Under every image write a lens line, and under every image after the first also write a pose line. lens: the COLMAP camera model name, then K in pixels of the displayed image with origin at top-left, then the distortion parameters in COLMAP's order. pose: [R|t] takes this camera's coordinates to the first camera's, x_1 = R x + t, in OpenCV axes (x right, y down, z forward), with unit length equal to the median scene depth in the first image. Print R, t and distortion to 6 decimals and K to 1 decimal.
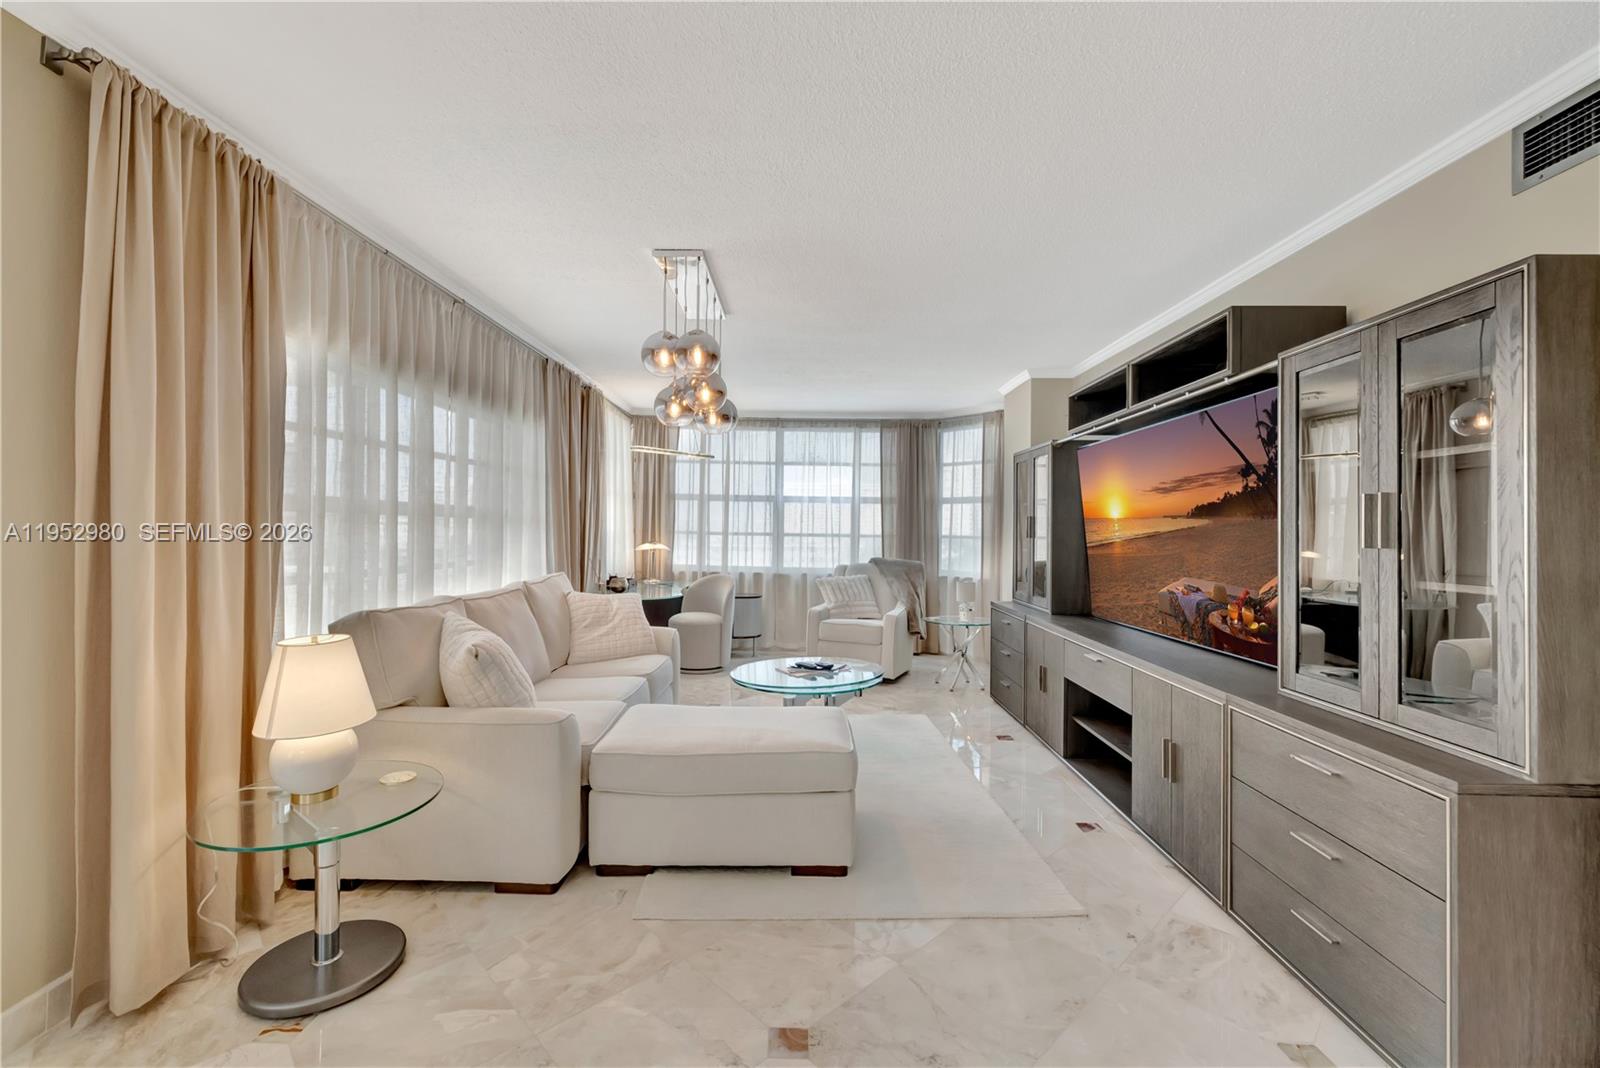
lens RADIAL K [[686.8, 0, 800.1], [0, 686.8, 535.5], [0, 0, 1]] dist [-0.002107, -0.000577]
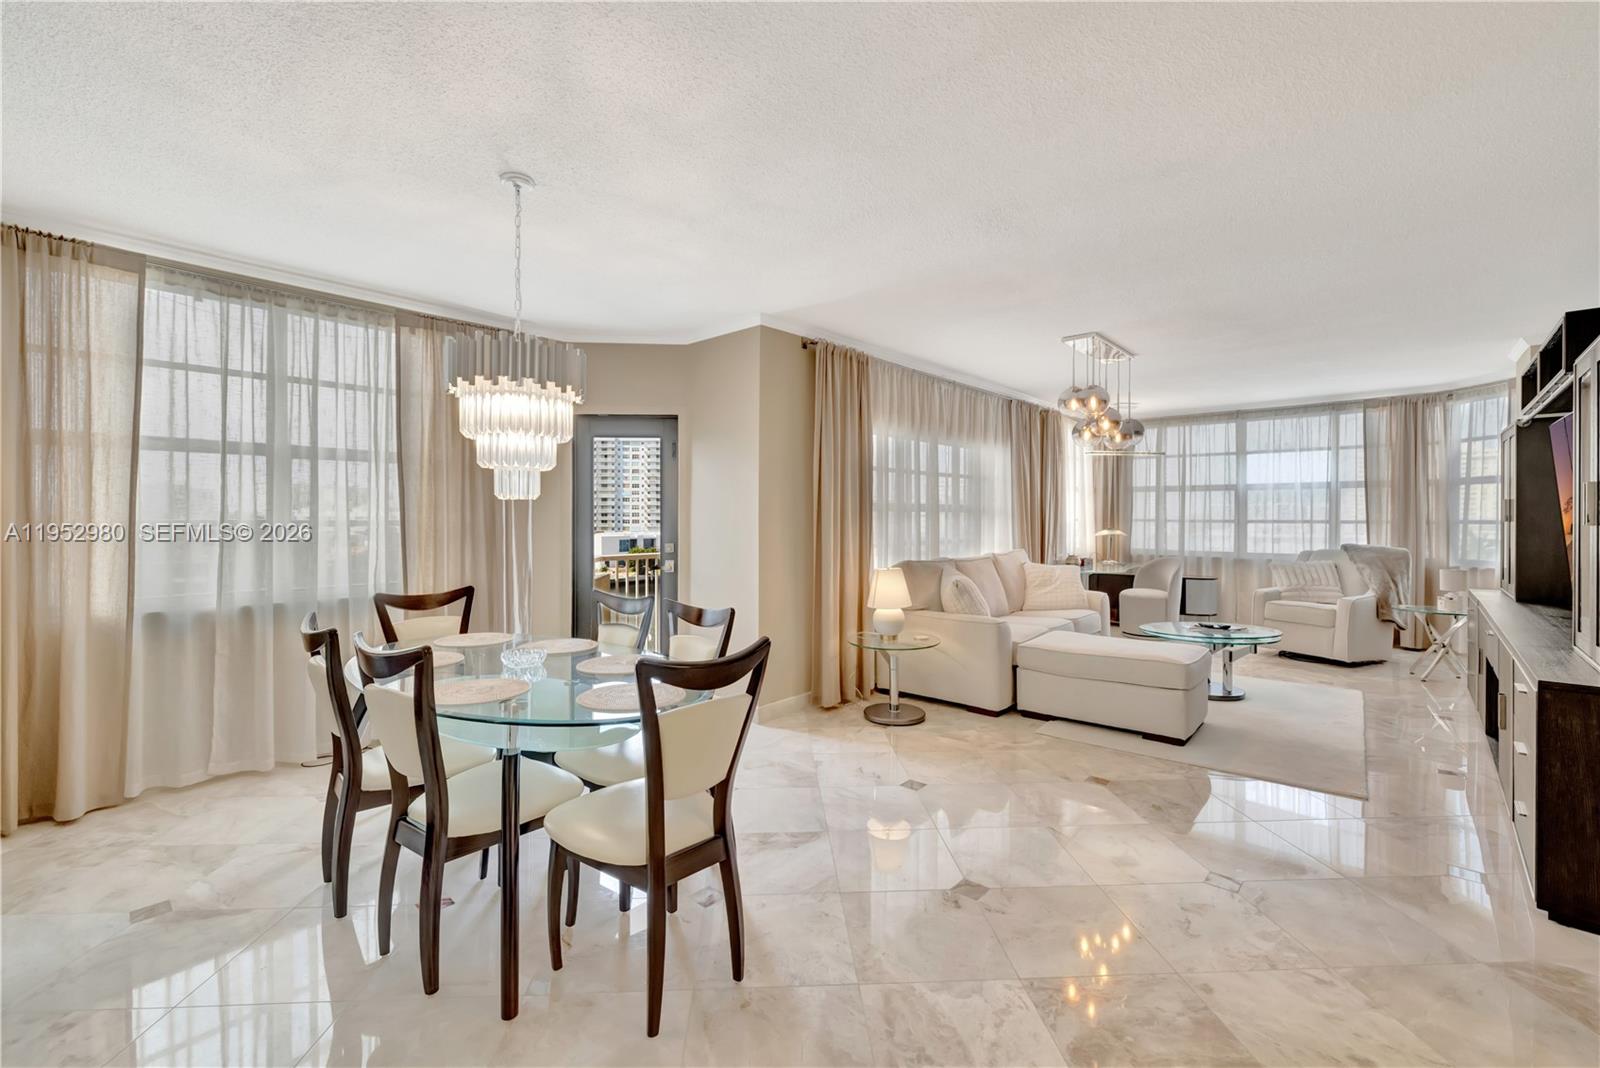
lens RADIAL K [[686.8, 0, 799.3], [0, 686.8, 517.5], [0, 0, 1]] dist [-0.002107, -0.000577]
pose [[0.760598, -0.013647, -0.649079, 0.261328], [0.006039, 0.999885, -0.013946, 0.006271], [0.649195, 0.006687, 0.760593, -0.441137]]
